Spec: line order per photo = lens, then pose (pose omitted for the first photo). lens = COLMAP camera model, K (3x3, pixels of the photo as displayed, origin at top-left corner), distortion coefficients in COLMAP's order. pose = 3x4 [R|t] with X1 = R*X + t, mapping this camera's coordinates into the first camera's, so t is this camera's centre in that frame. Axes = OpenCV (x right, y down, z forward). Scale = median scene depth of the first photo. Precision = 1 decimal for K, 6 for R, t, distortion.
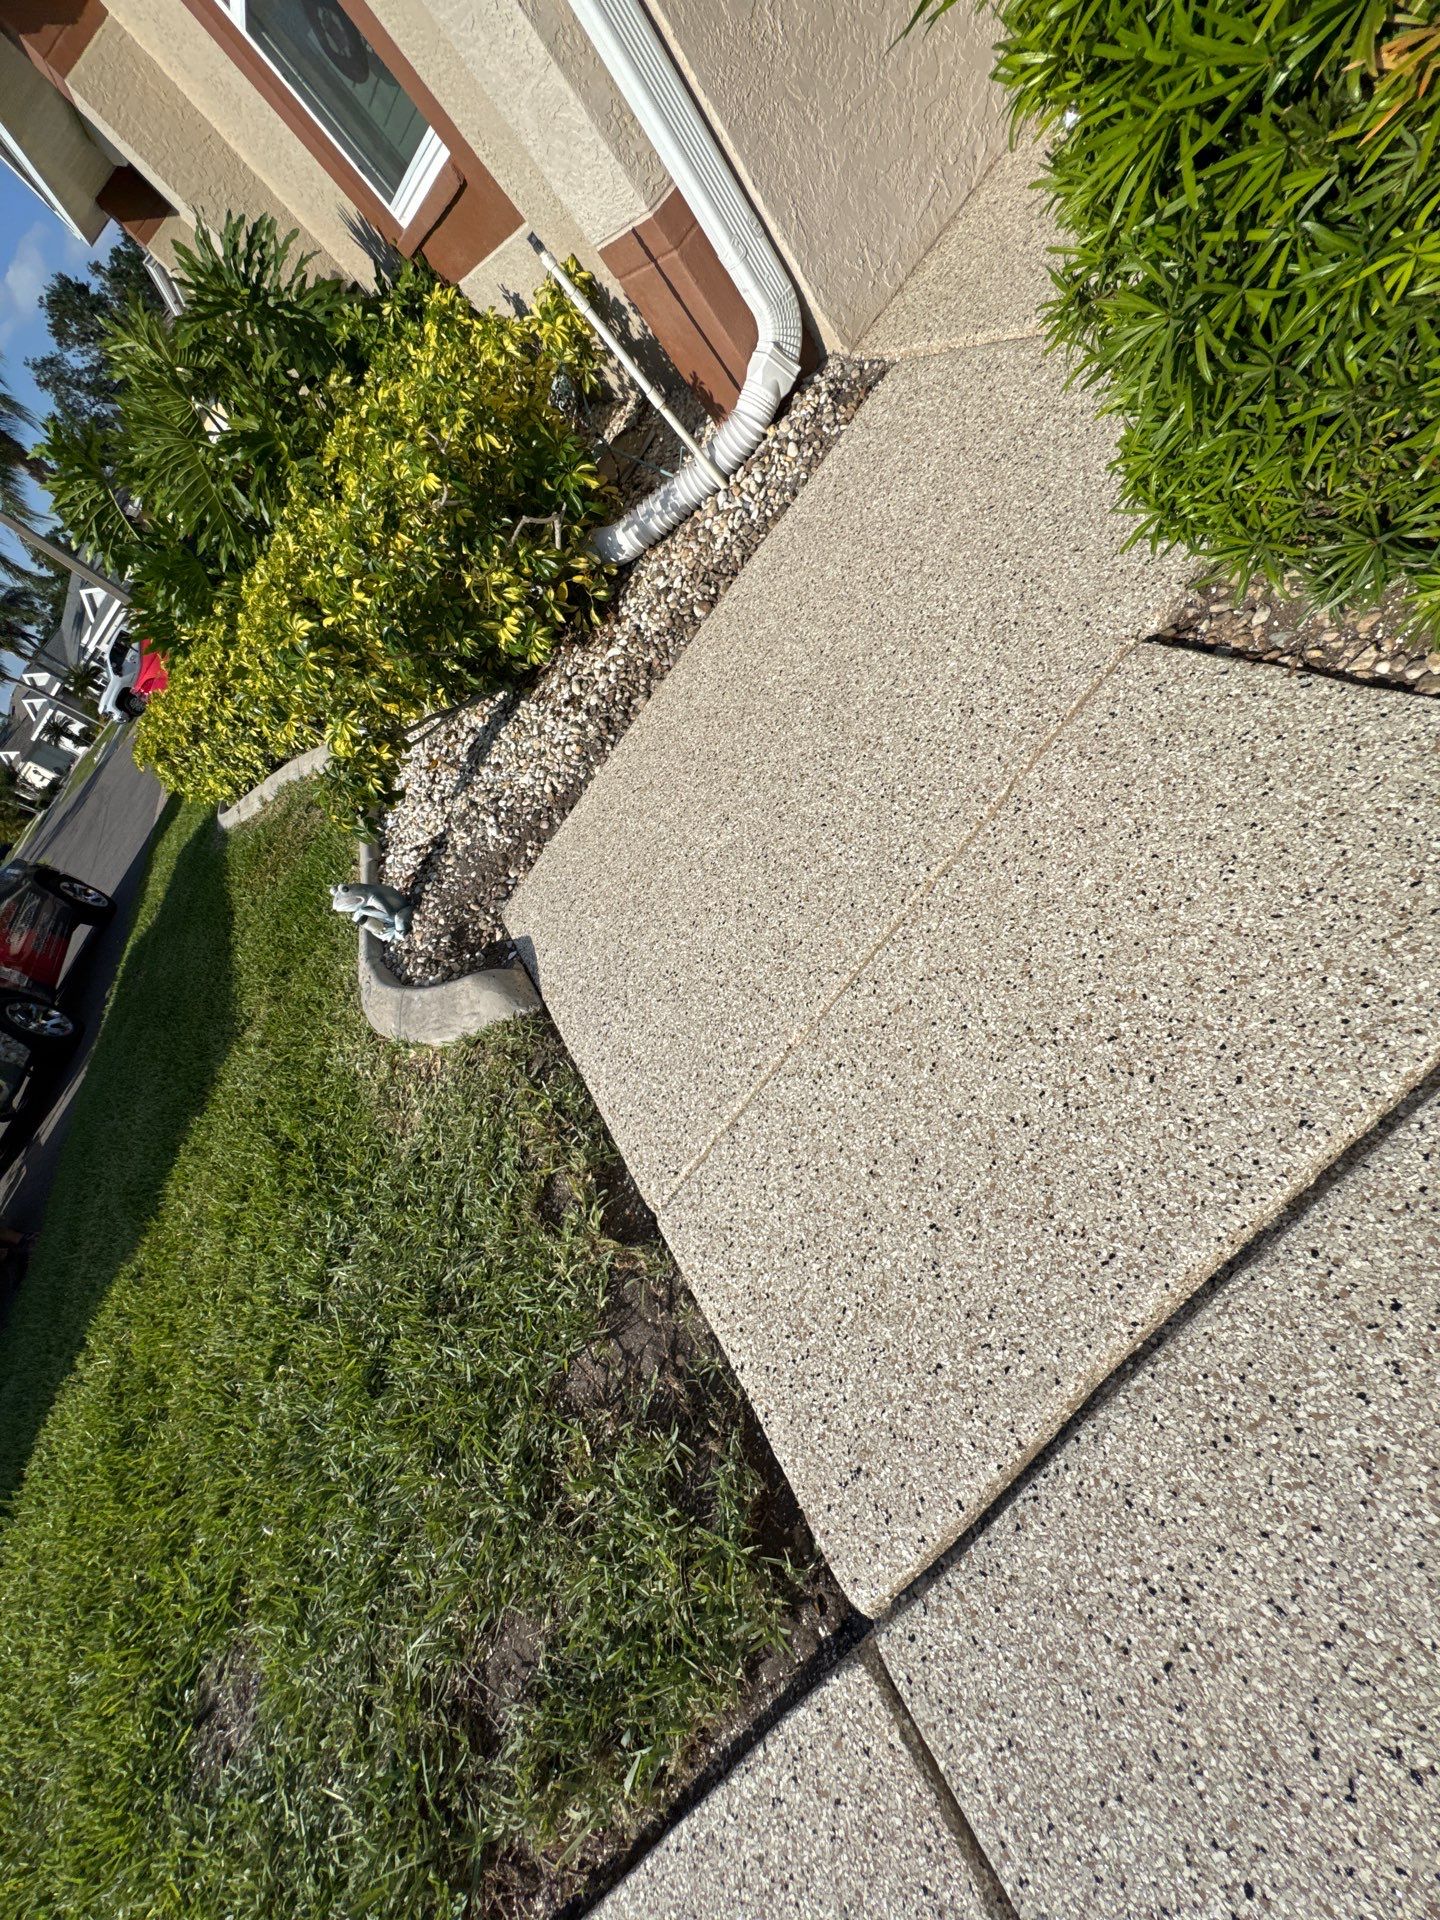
lens RADIAL K [[768.2, 0, 719.1], [0, 768.2, 953.1], [0, 0, 1]] dist [-0.004441, 0.000162]
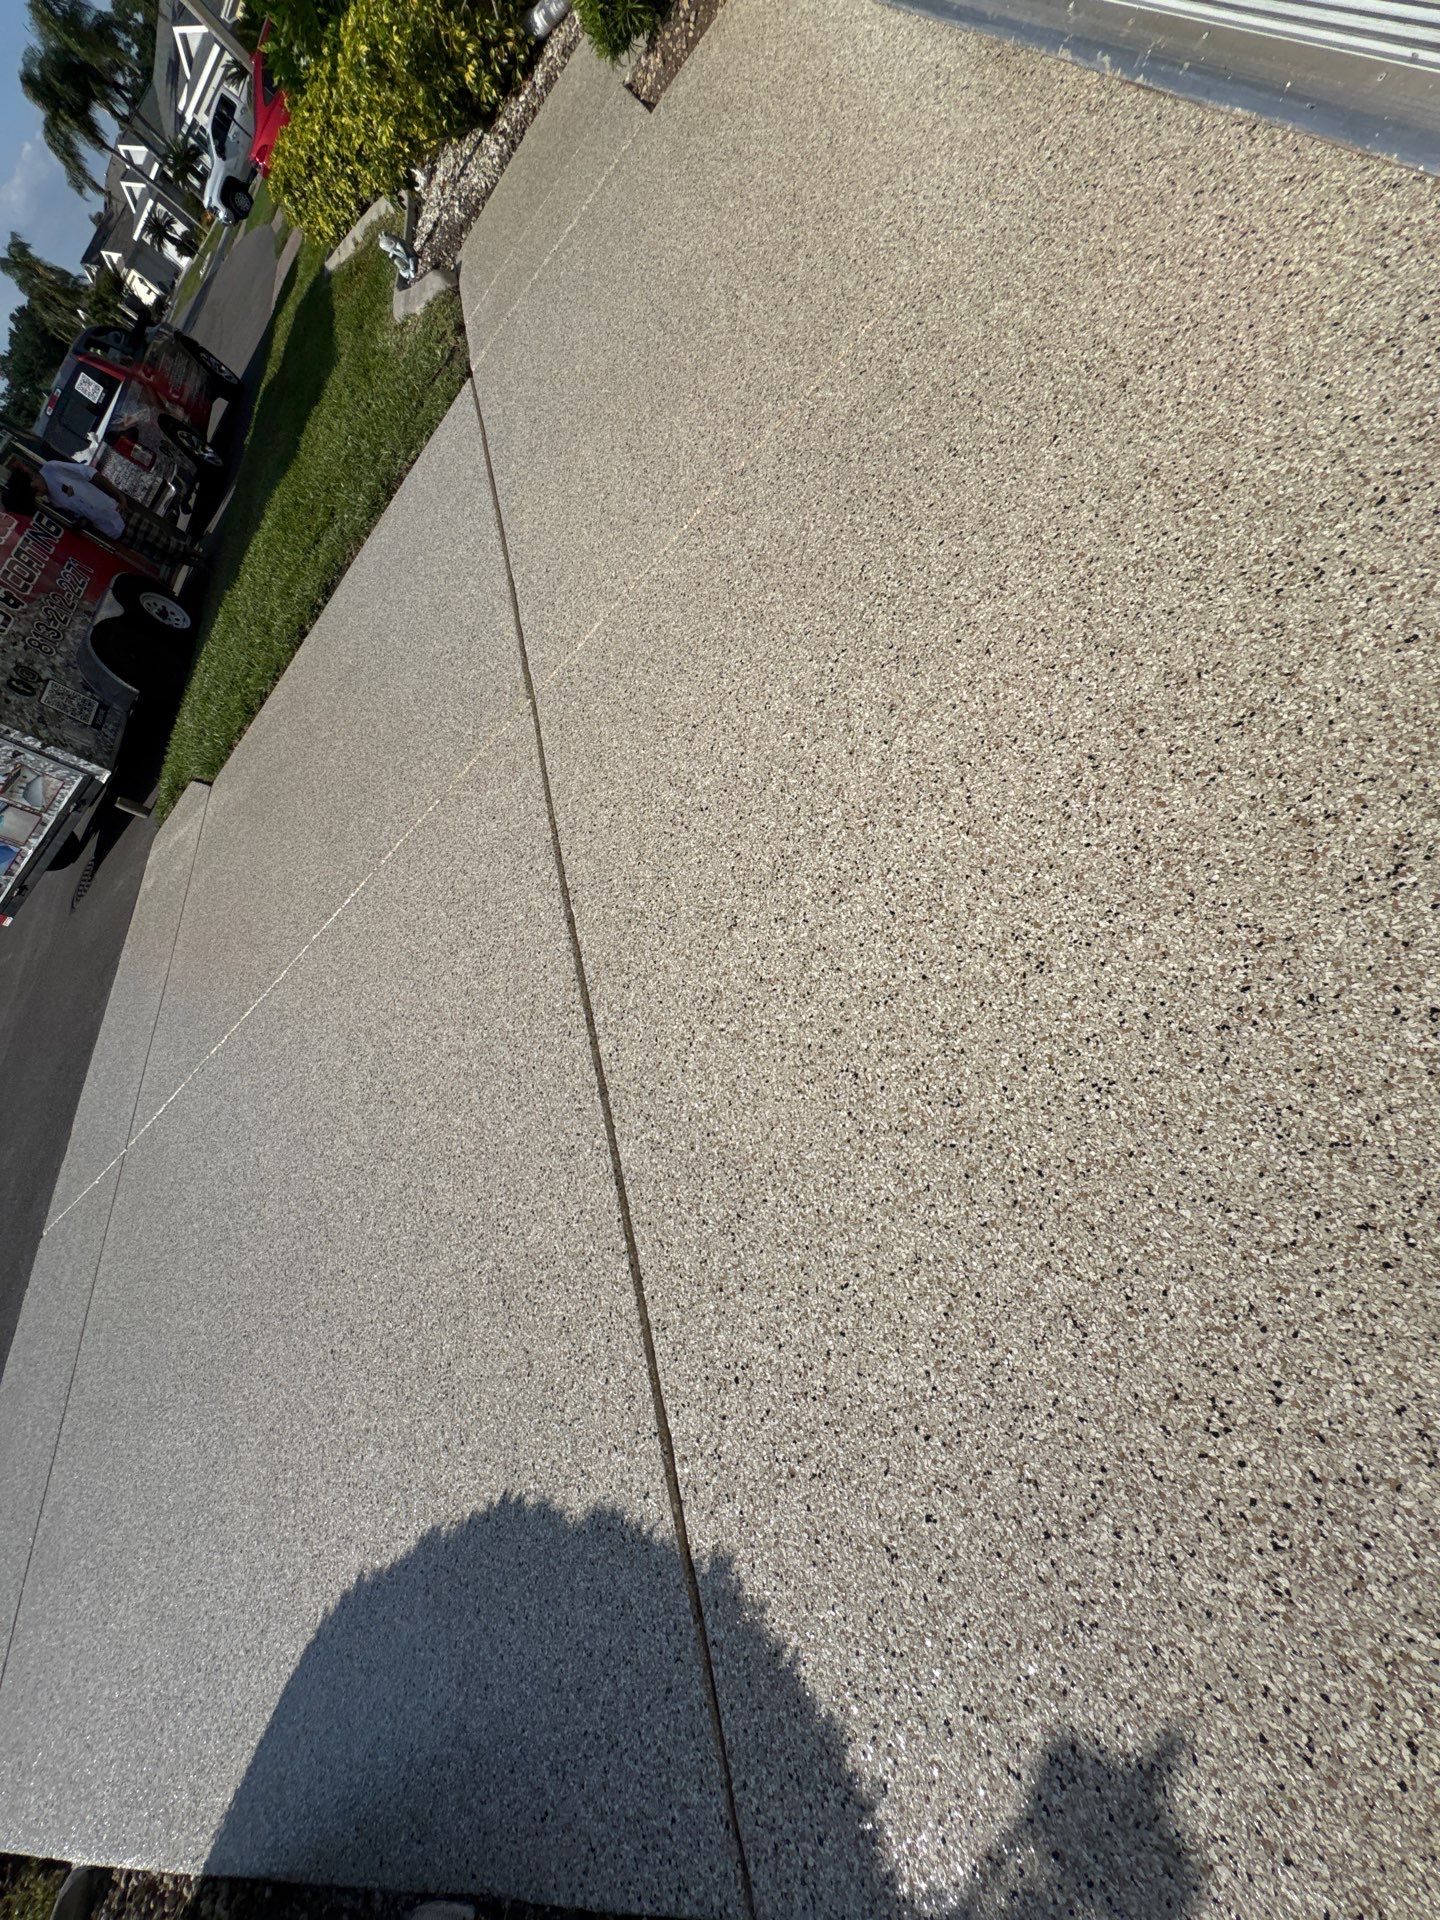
lens RADIAL K [[768.2, 0, 722.5], [0, 768.2, 963.6], [0, 0, 1]] dist [-0.004441, 0.000162]
pose [[0.972437, 0.226129, -0.056843, 0.308500], [-0.188933, 0.907055, 0.376239, 0.245193], [0.136638, -0.355129, 0.924777, -0.474282]]
